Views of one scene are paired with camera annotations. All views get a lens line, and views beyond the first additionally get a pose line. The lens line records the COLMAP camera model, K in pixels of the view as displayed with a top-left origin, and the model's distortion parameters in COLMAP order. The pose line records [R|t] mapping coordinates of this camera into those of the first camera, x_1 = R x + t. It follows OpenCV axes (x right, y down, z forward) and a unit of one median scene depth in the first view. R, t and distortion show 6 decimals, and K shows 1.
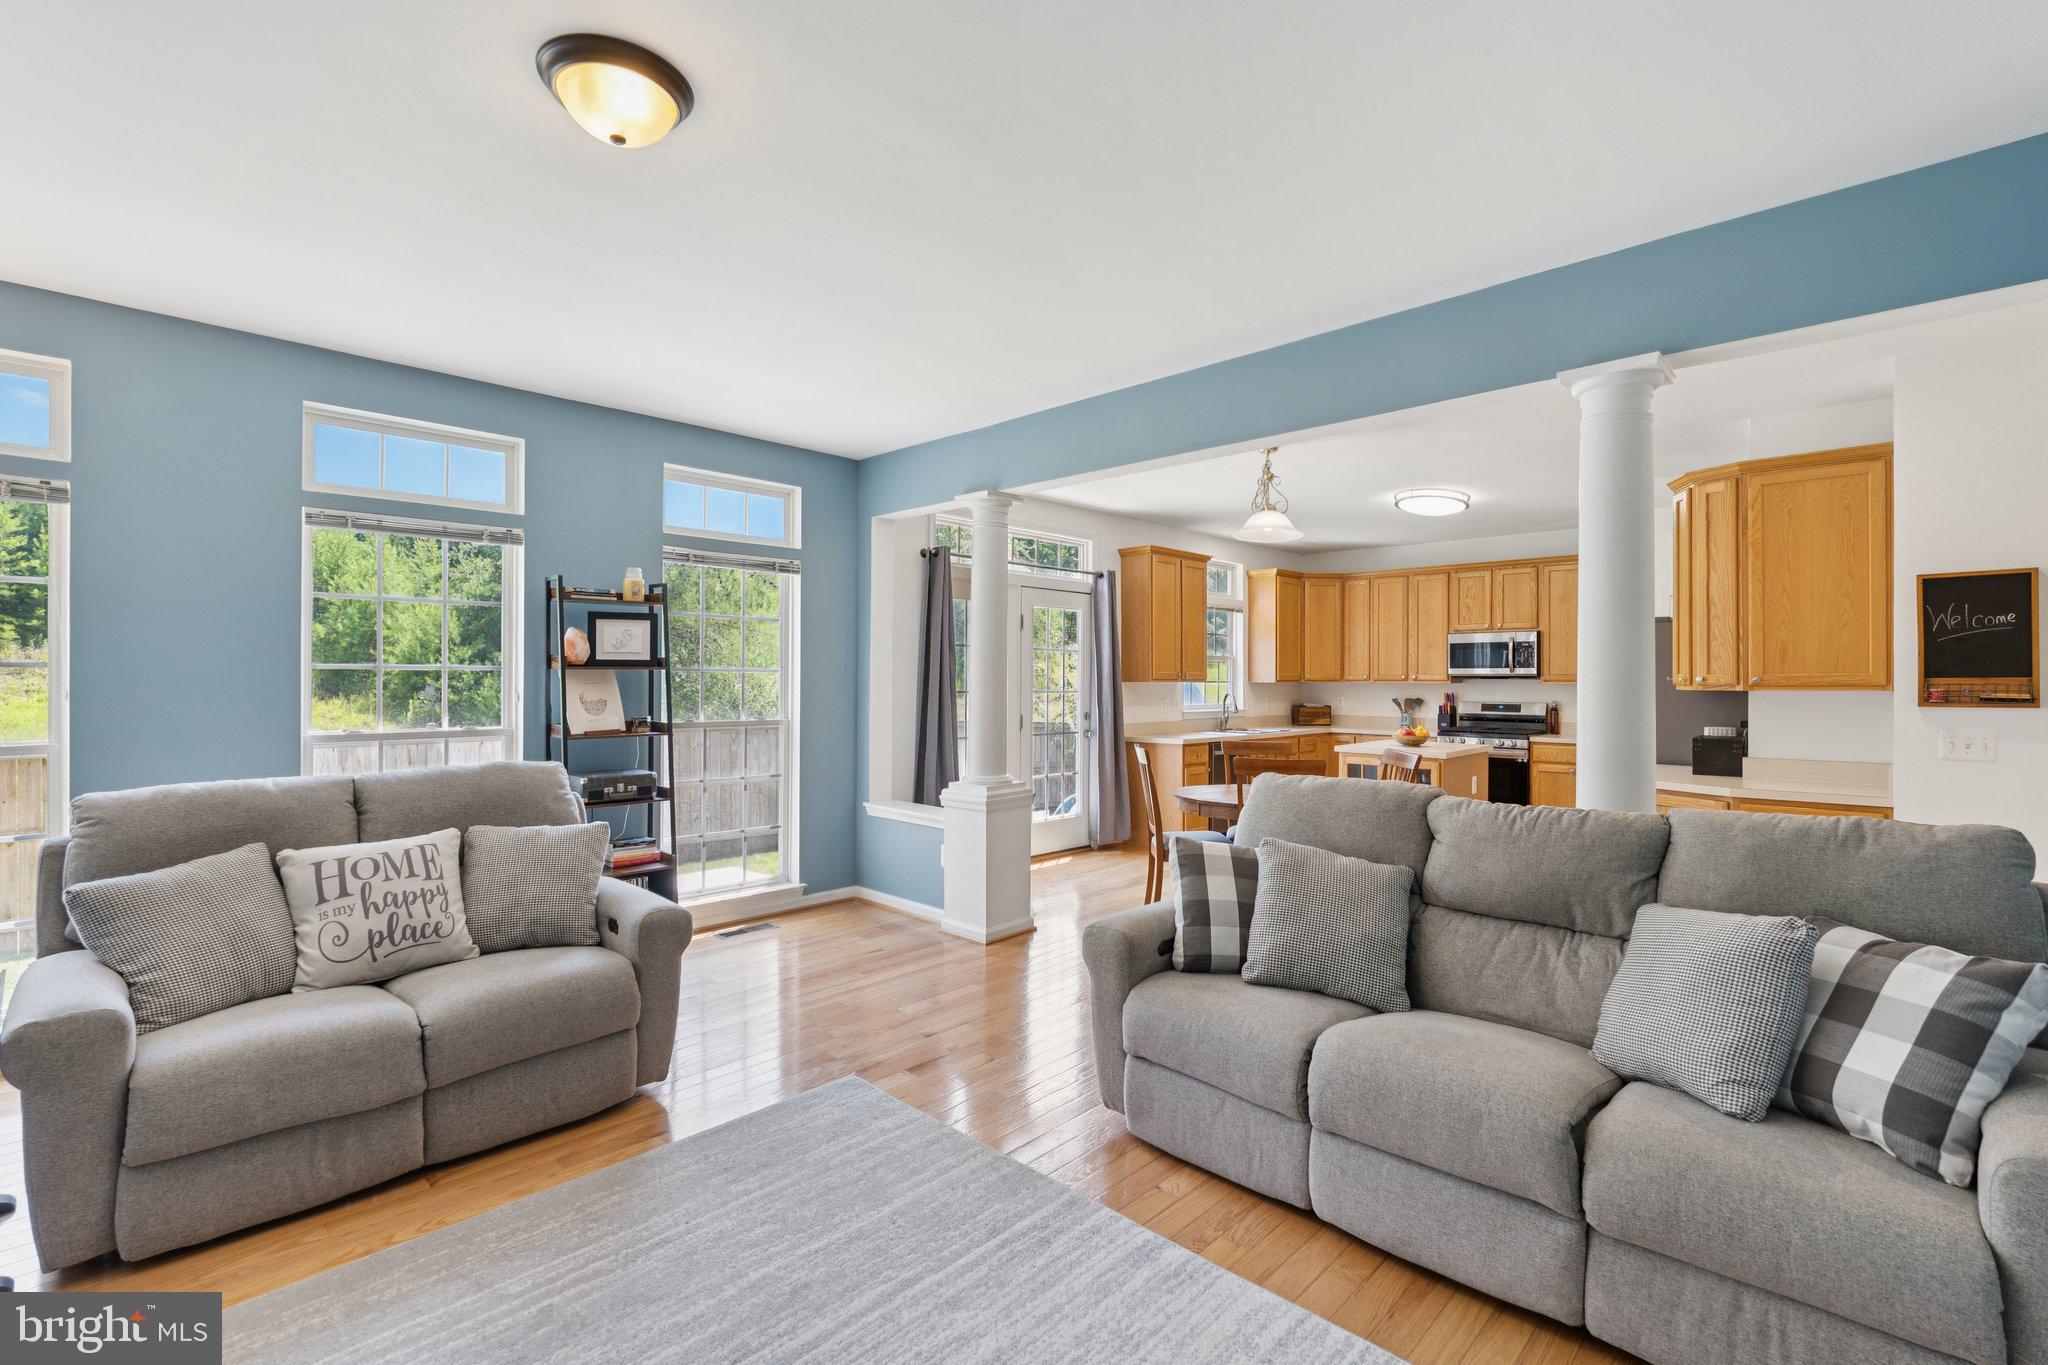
lens RADIAL K [[918.9, 0, 1027.1], [0, 918.9, 674.1], [0, 0, 1]] dist [0.002374, 0.000874]
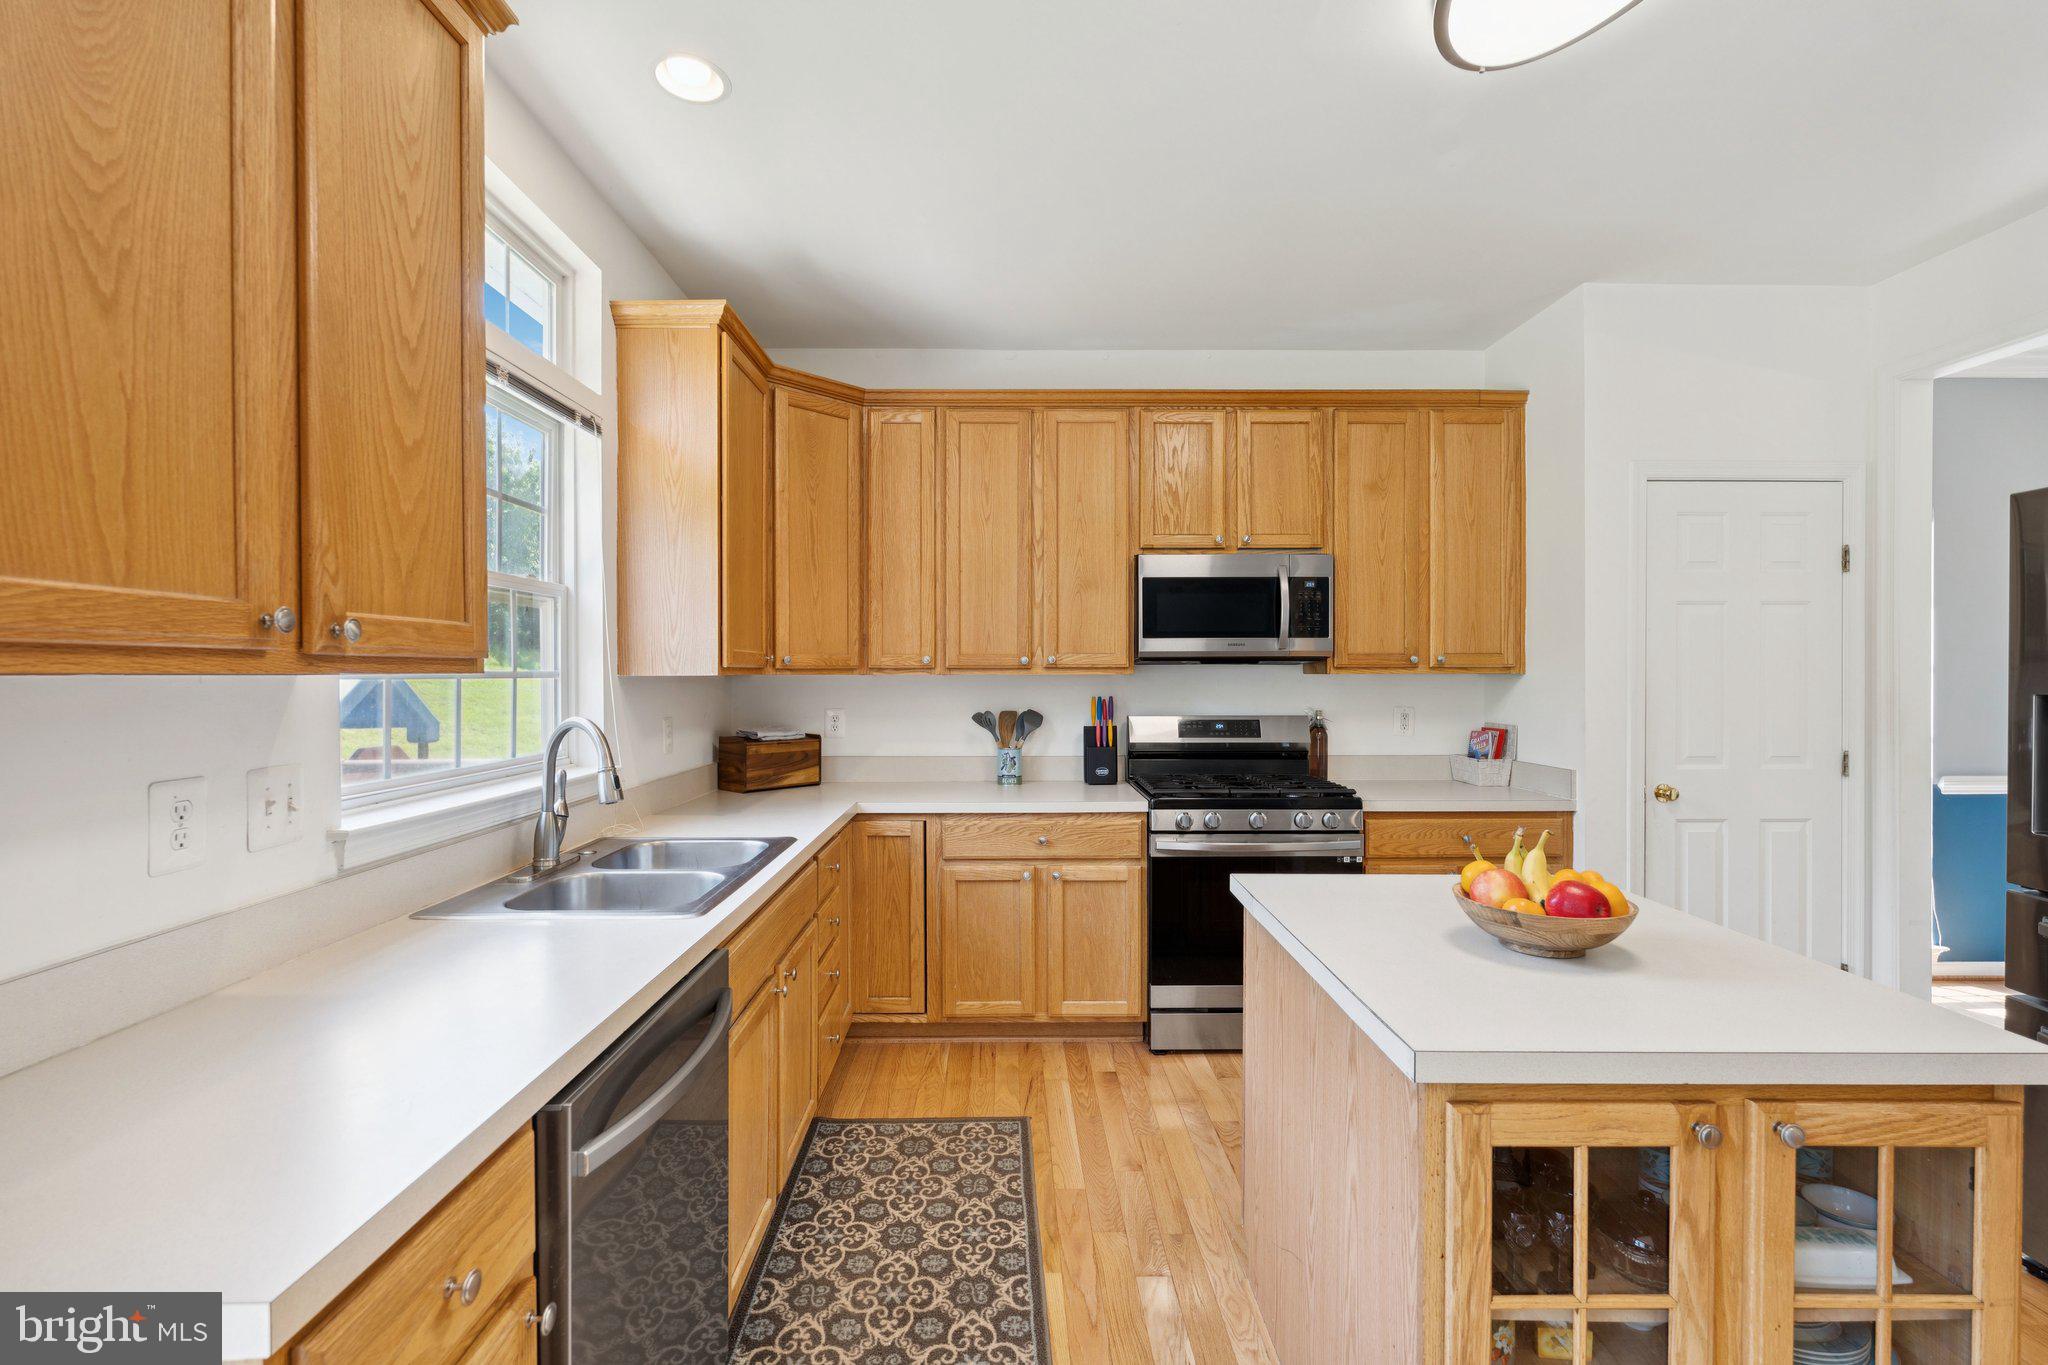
lens RADIAL K [[918.9, 0, 1024.1], [0, 918.9, 674.8], [0, 0, 1]] dist [0.002374, 0.000874]
pose [[0.711688, -0.007769, 0.702453, 0.133985], [0.002227, 0.999959, 0.008803, 0.006462], [-0.702492, -0.004701, 0.711676, 0.746747]]
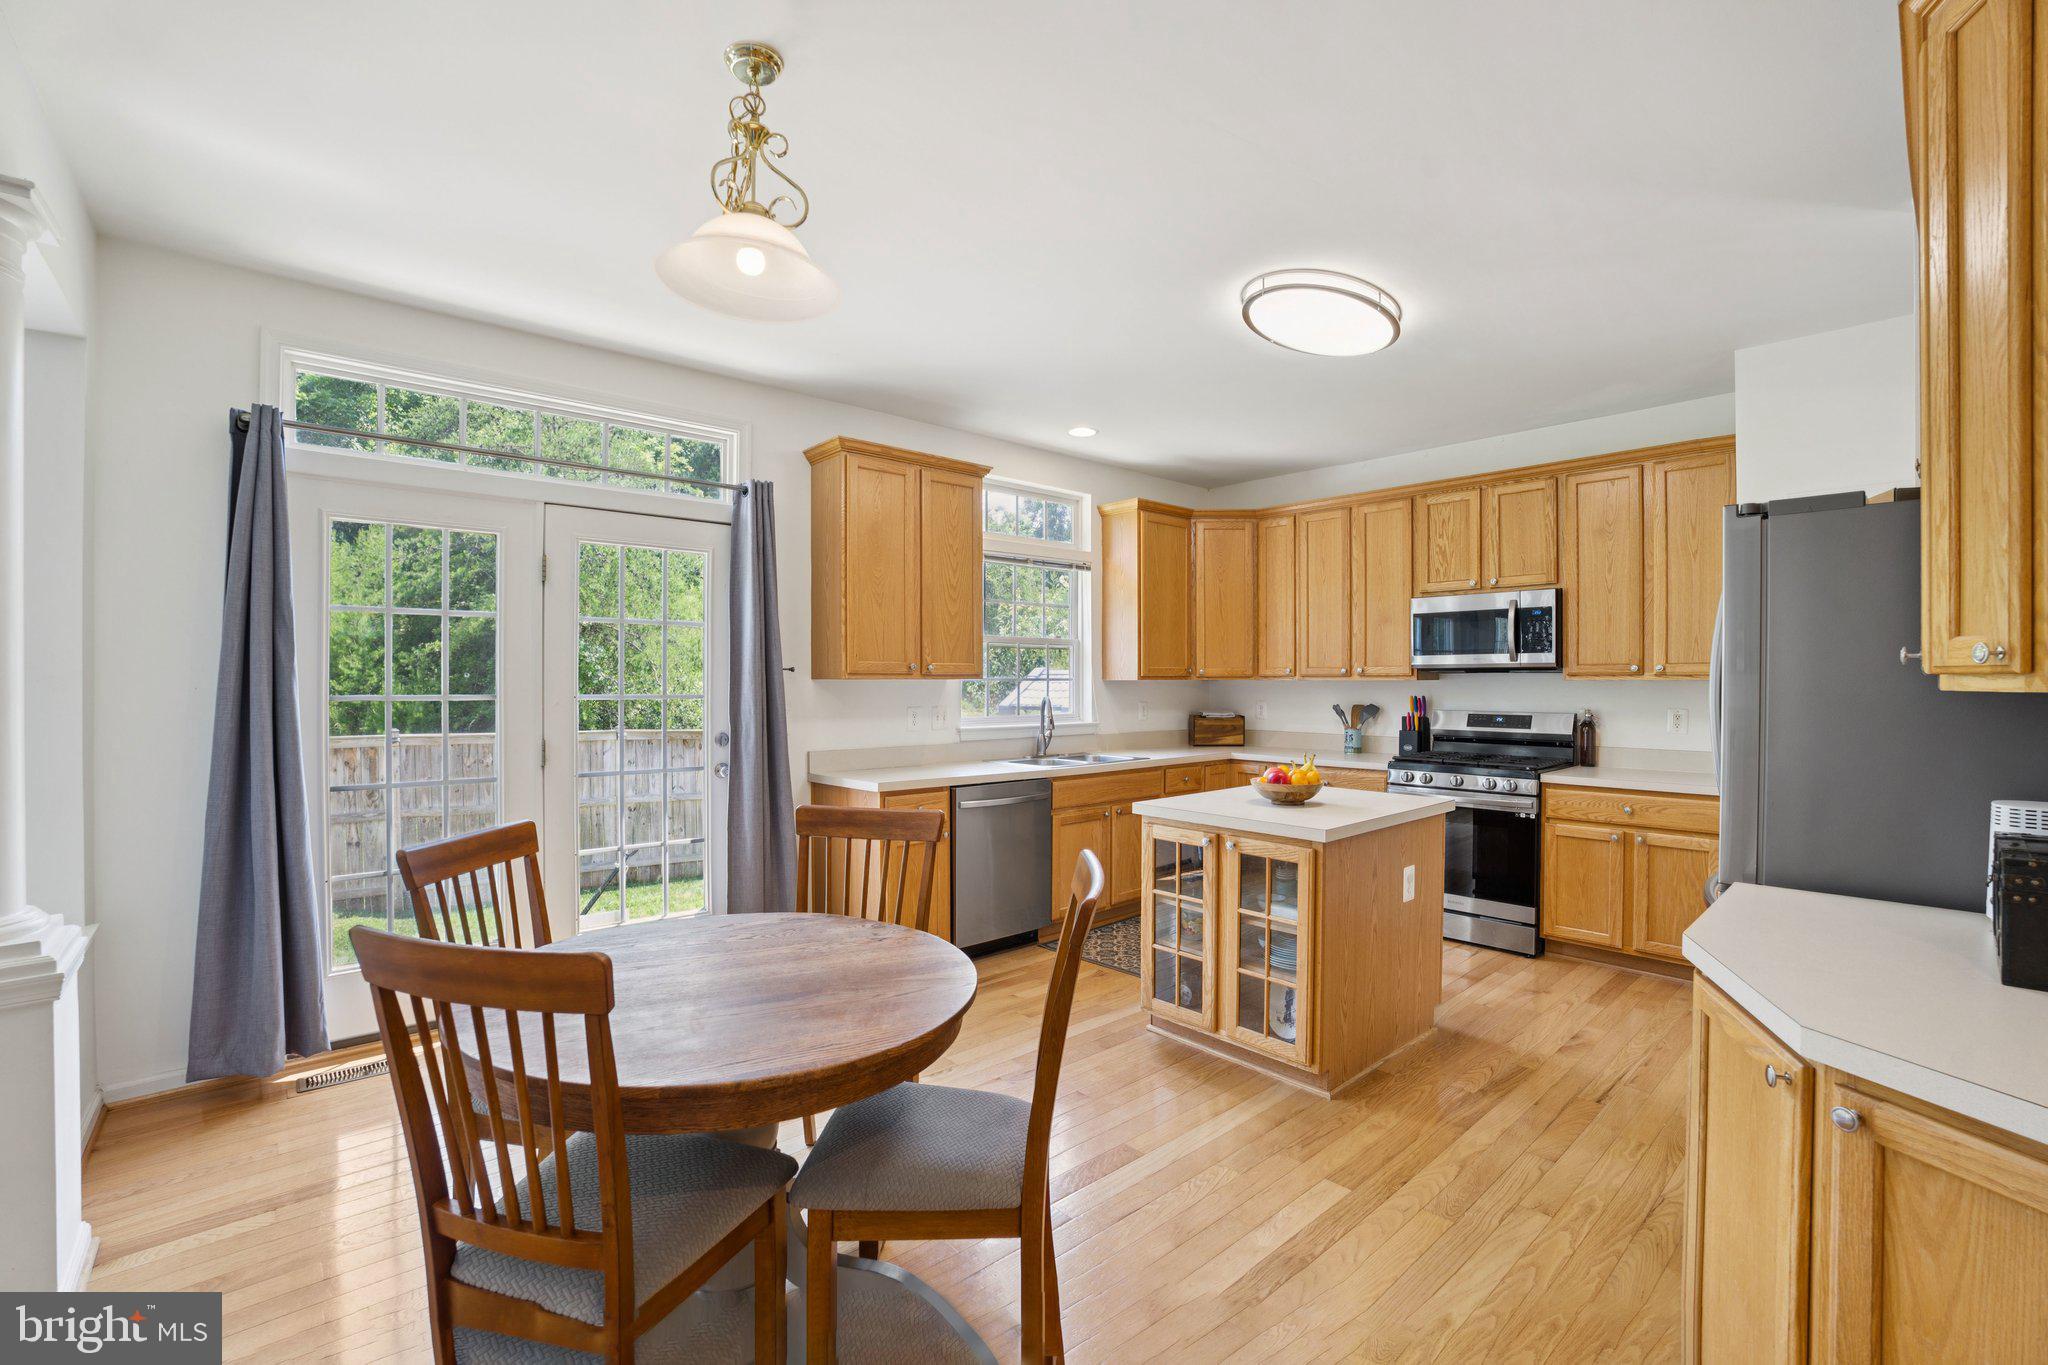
lens RADIAL K [[918.9, 0, 1045.8], [0, 918.9, 680.7], [0, 0, 1]] dist [0.002374, 0.000874]
pose [[0.998589, -0.005275, -0.052840, 0.252596], [0.005596, 0.999967, 0.005934, 0.005385], [0.052807, -0.006221, 0.998585, 0.387901]]
